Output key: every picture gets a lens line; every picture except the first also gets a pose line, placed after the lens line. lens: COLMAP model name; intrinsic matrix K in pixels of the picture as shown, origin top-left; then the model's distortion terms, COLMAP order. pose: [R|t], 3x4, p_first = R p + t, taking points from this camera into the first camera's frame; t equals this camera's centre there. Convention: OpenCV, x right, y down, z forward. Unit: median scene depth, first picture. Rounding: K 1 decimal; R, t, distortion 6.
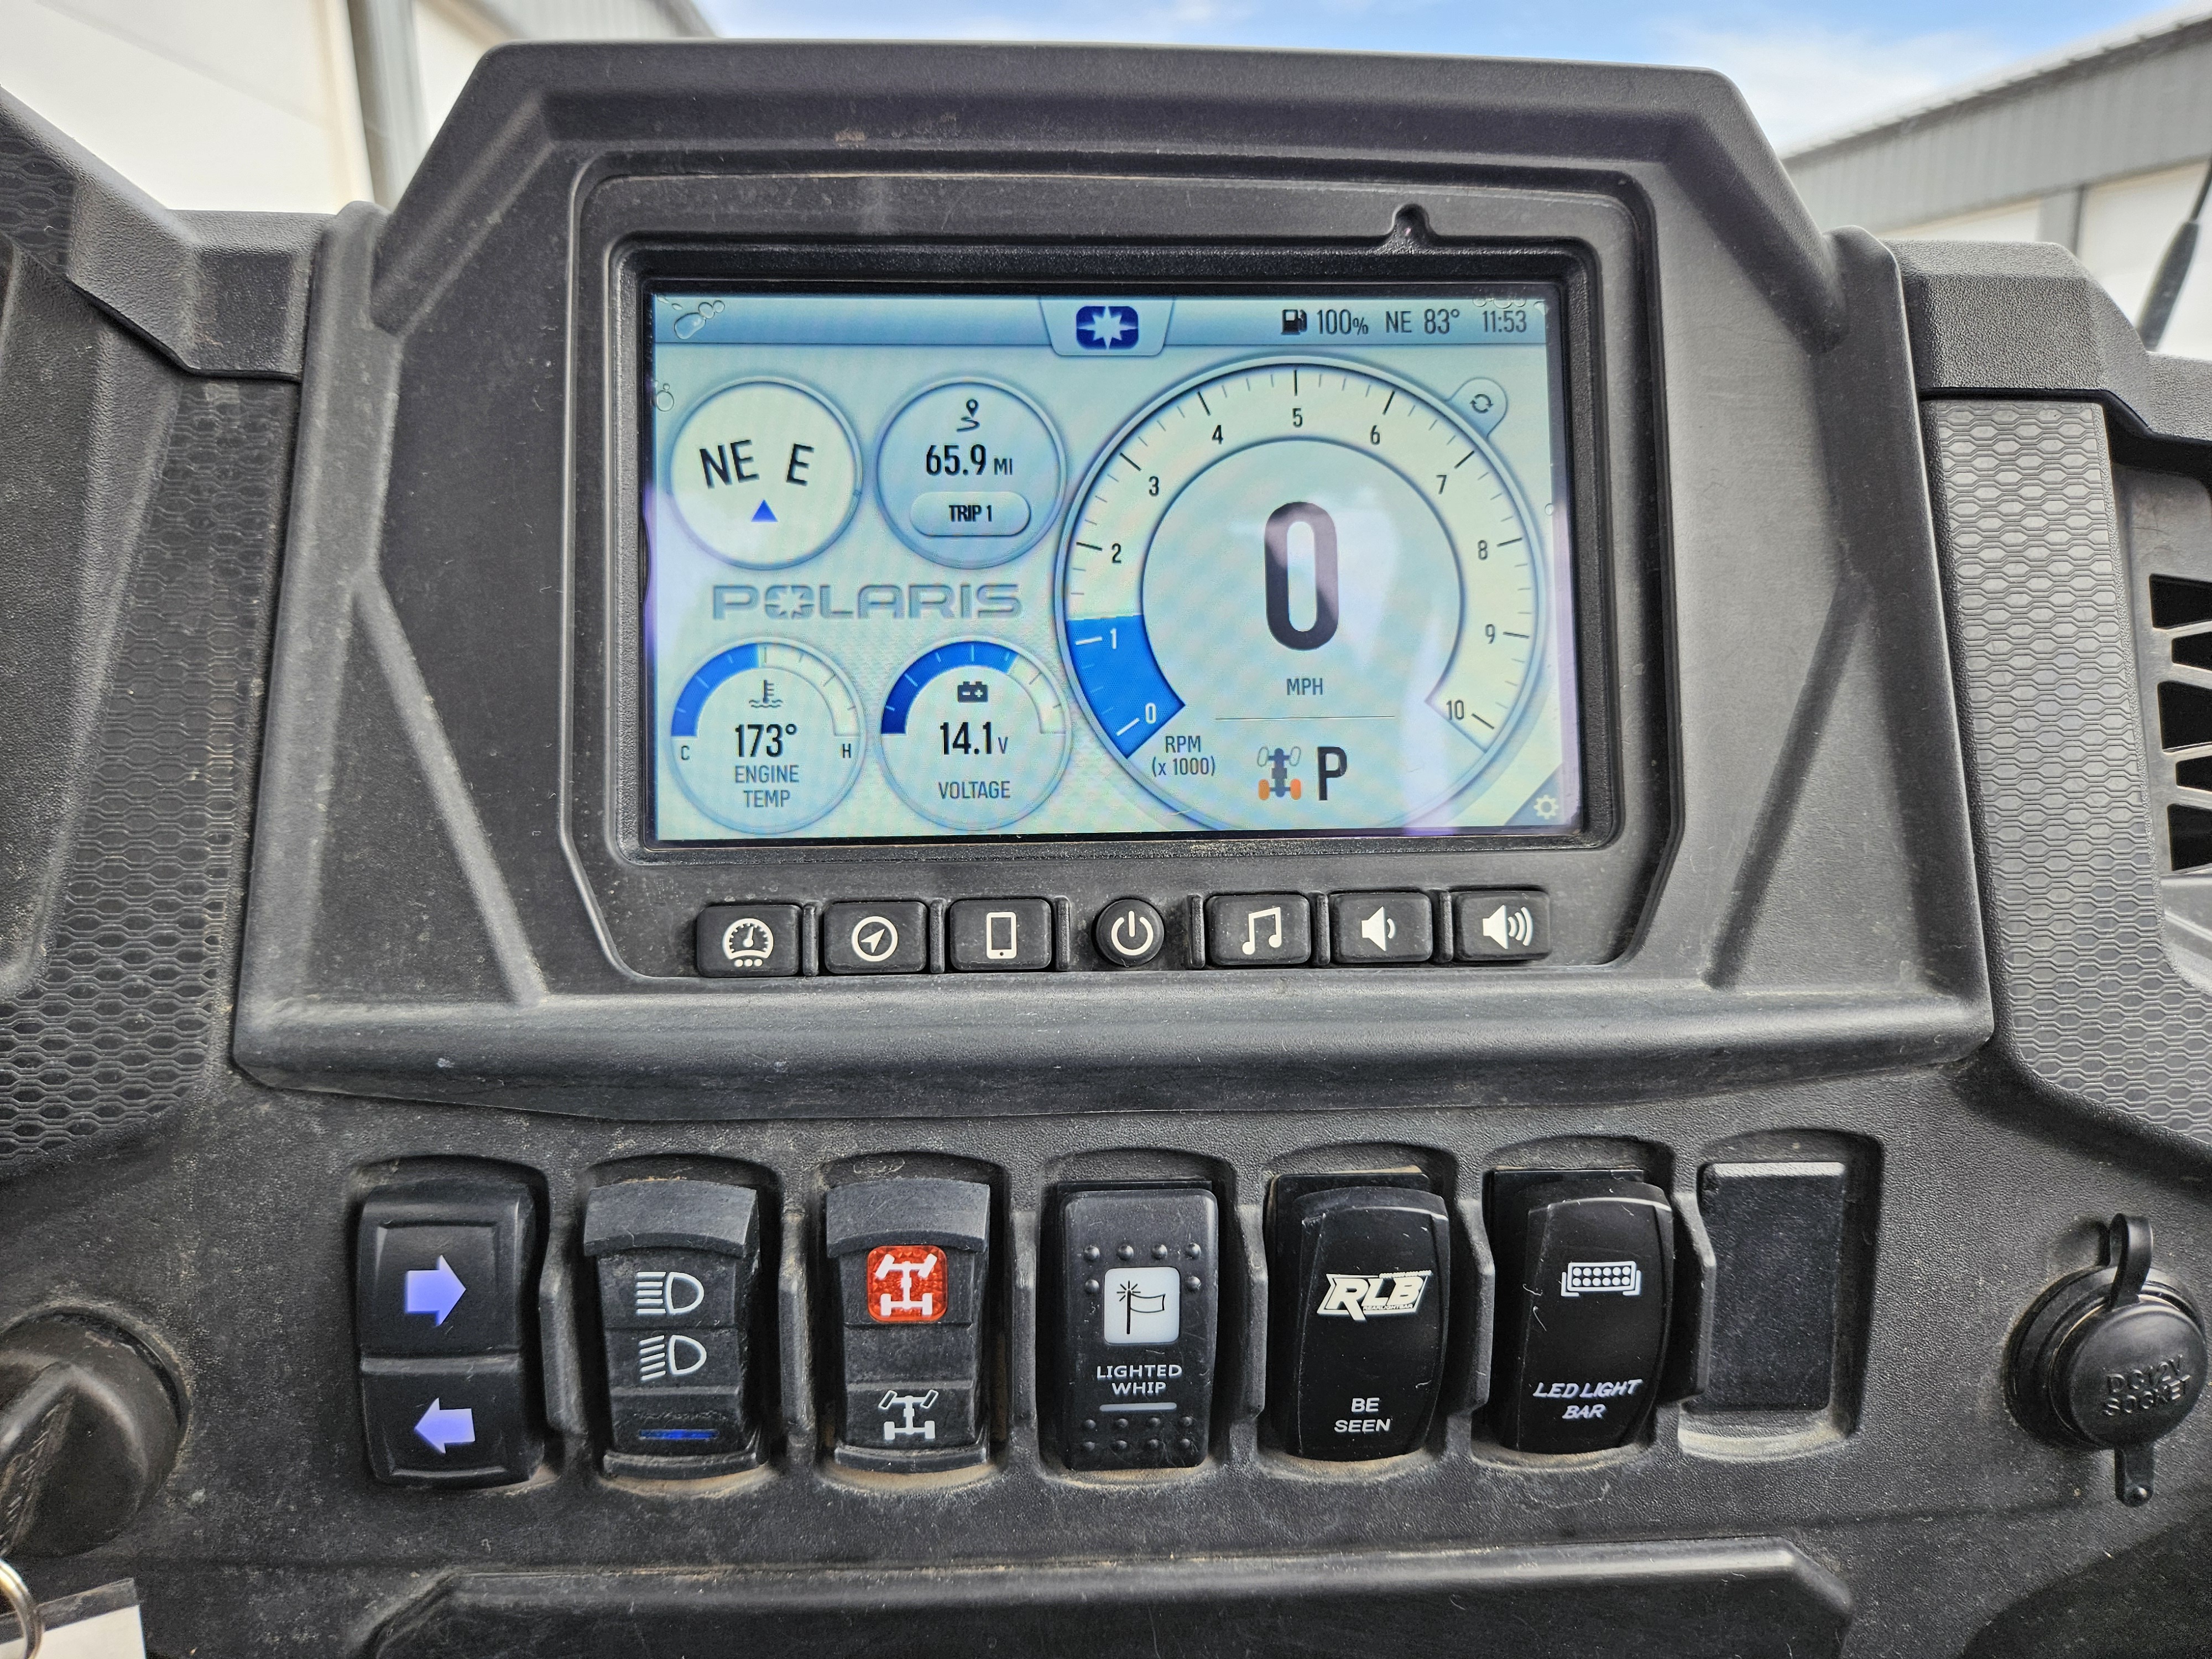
lens RADIAL K [[1503.1, 0, 1106.0], [0, 1503.1, 829.5], [0, 0, 1]] dist [0.011745, -0.001418]
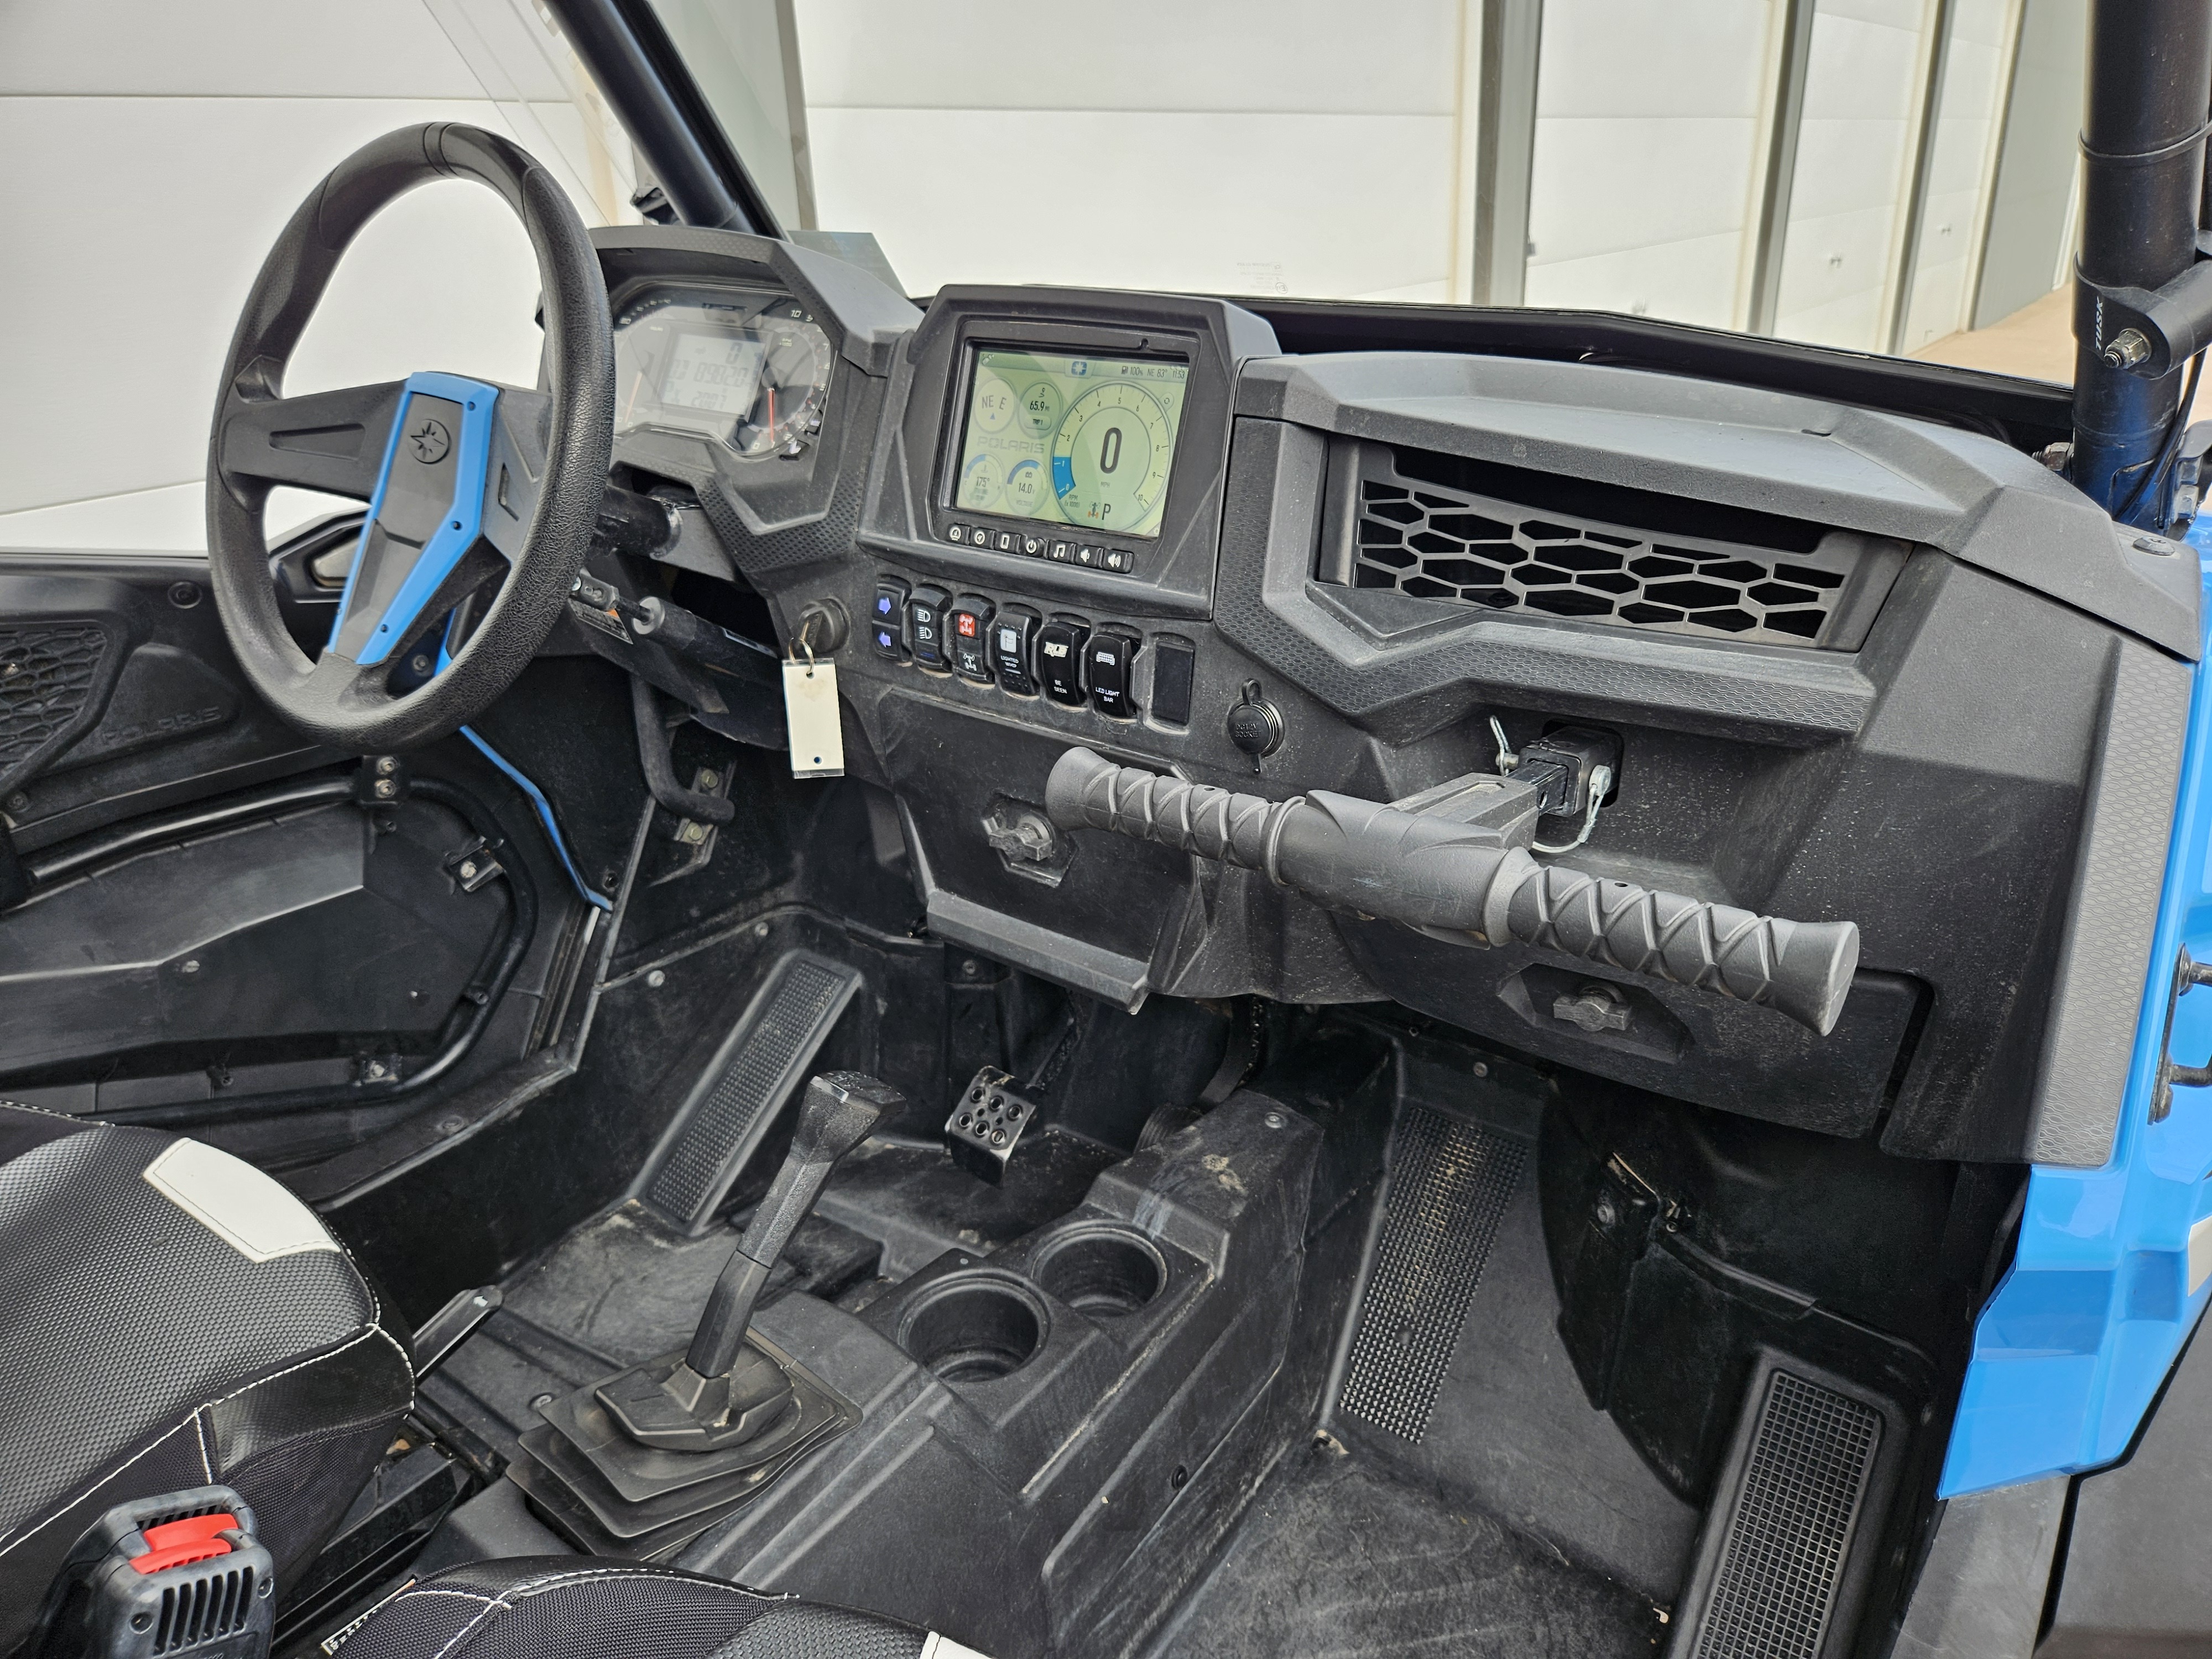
lens RADIAL K [[1503.1, 0, 1106.0], [0, 1503.1, 829.5], [0, 0, 1]] dist [0.011745, -0.001418]
pose [[0.764605, 0.255446, -0.591715, 2.433816], [-0.148163, 0.963178, 0.224355, -0.112248], [0.627238, -0.083873, 0.774298, -1.741734]]
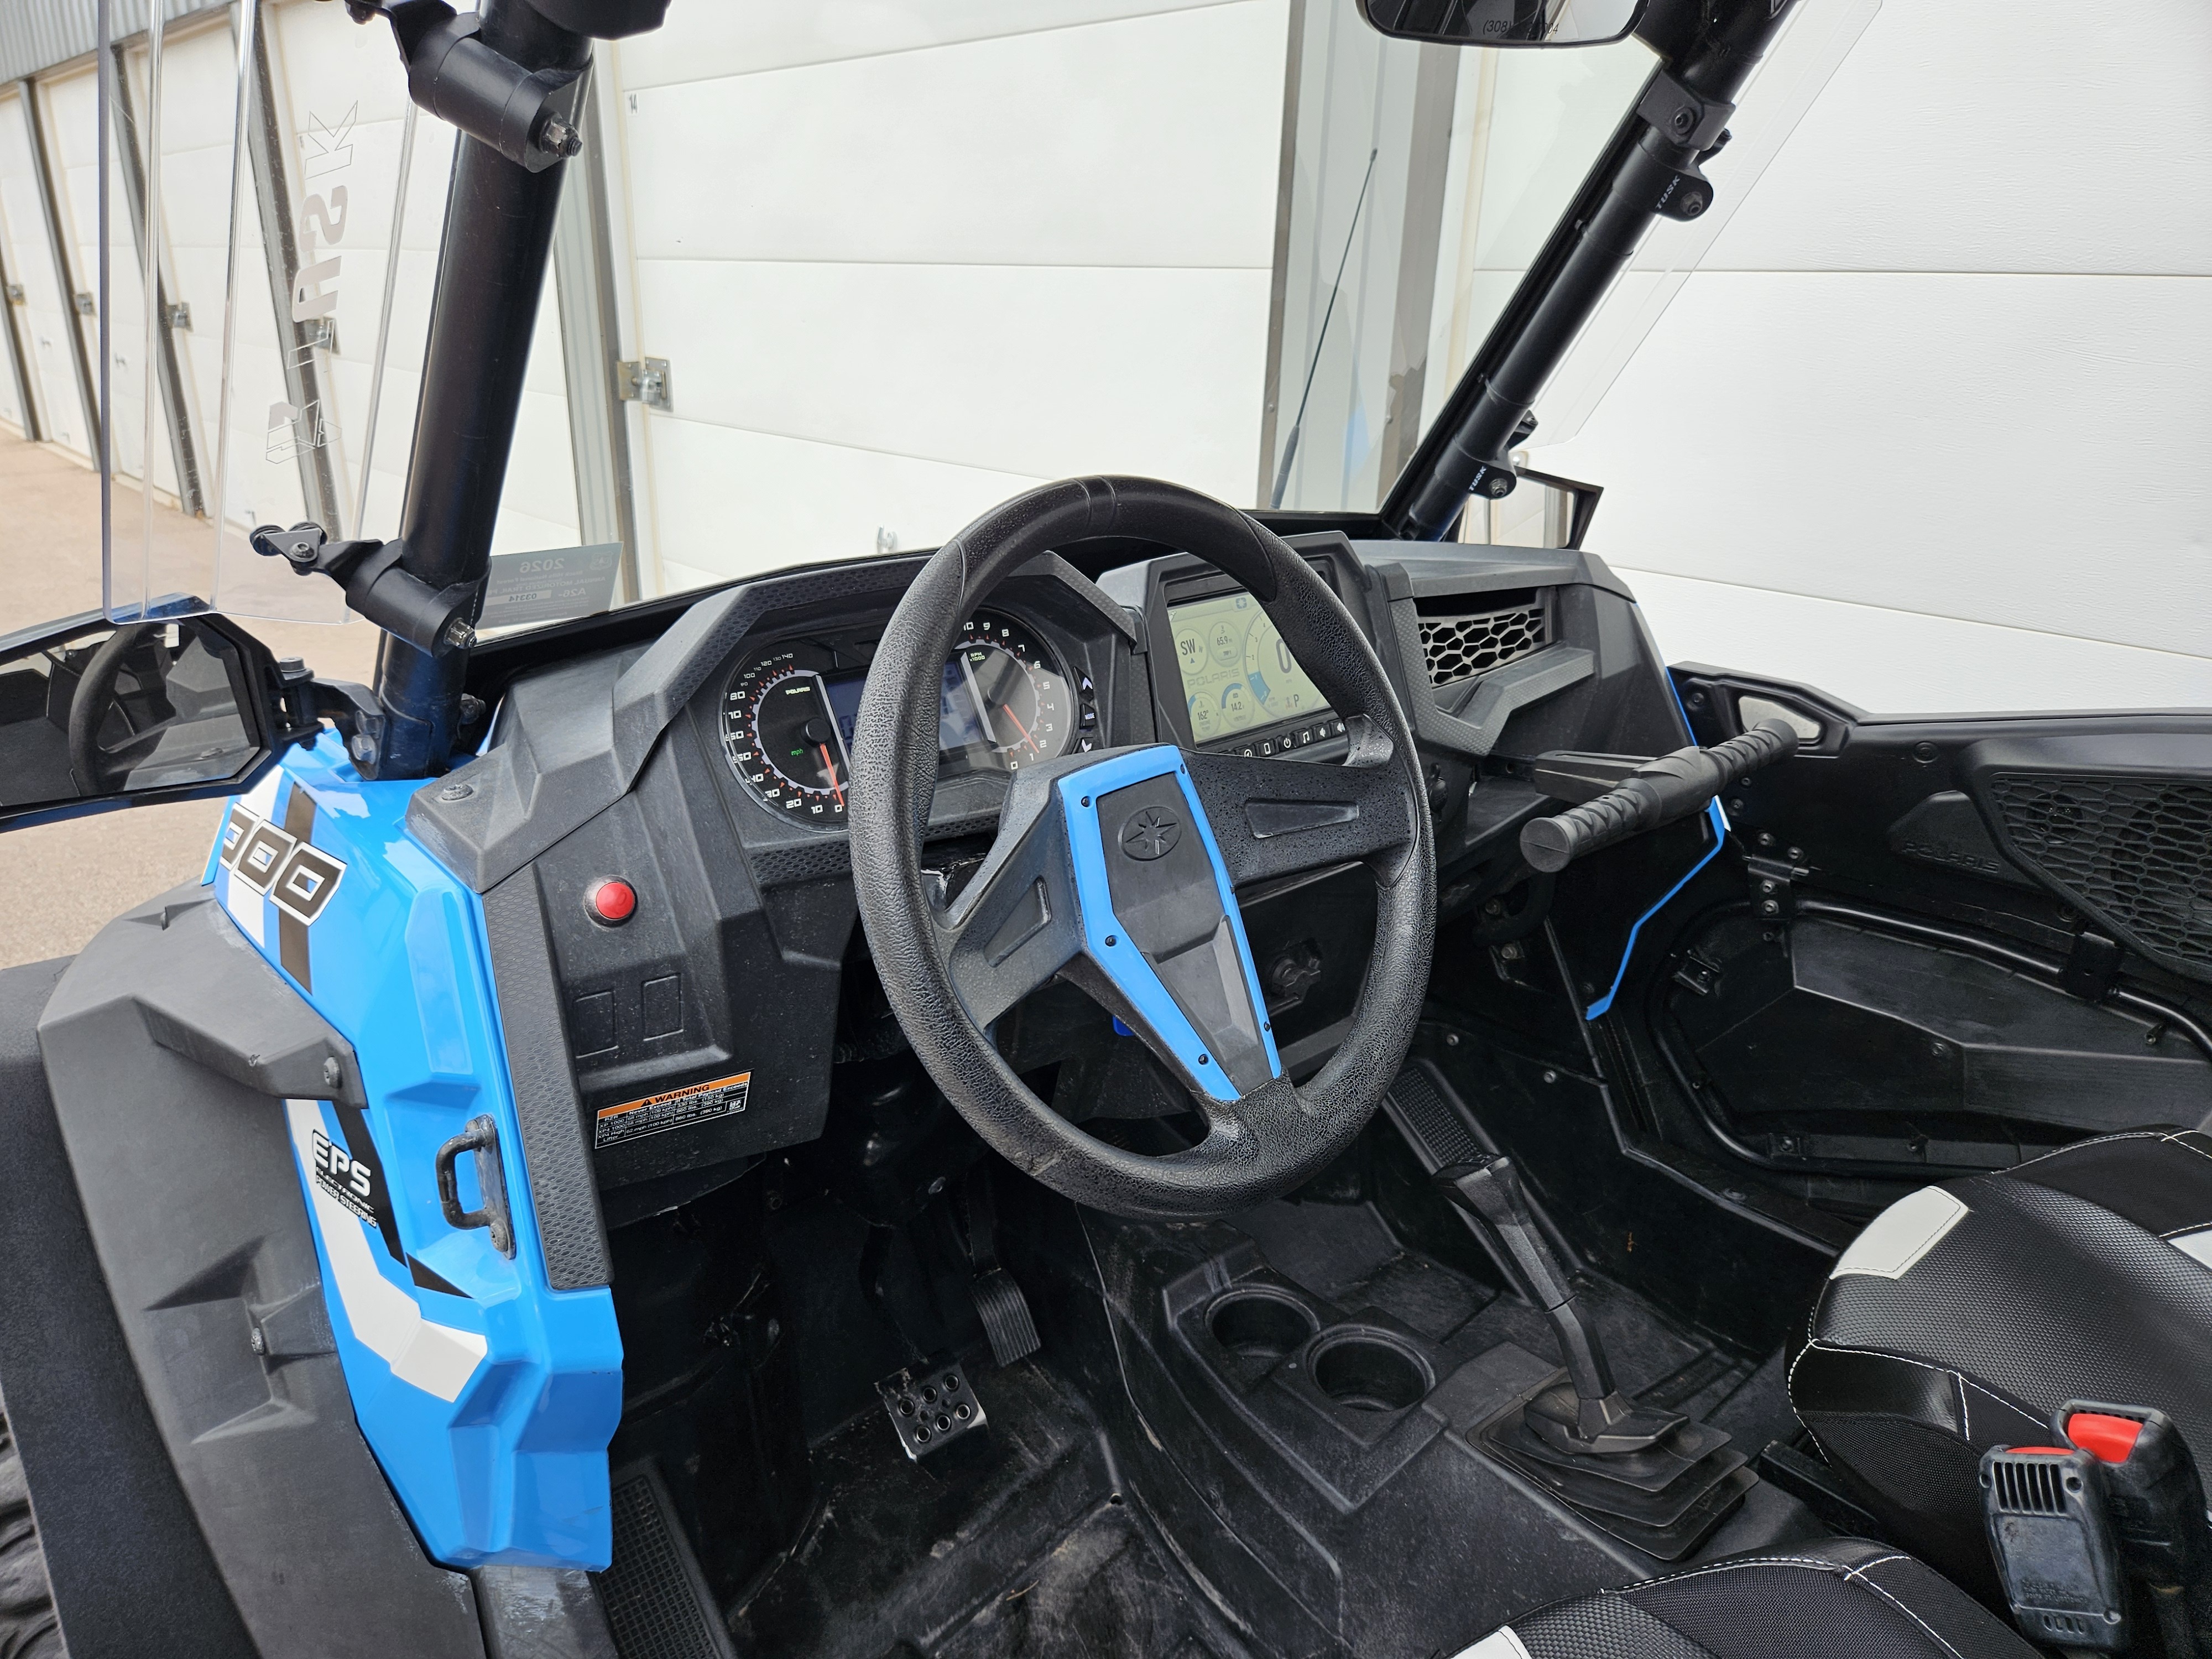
lens RADIAL K [[1503.1, 0, 1106.0], [0, 1503.1, 829.5], [0, 0, 1]] dist [0.011745, -0.001418]
pose [[0.776733, -0.212839, 0.592778, -3.075894], [0.150589, 0.976632, 0.153342, -0.443351], [-0.611563, -0.029840, 0.790633, -2.214001]]
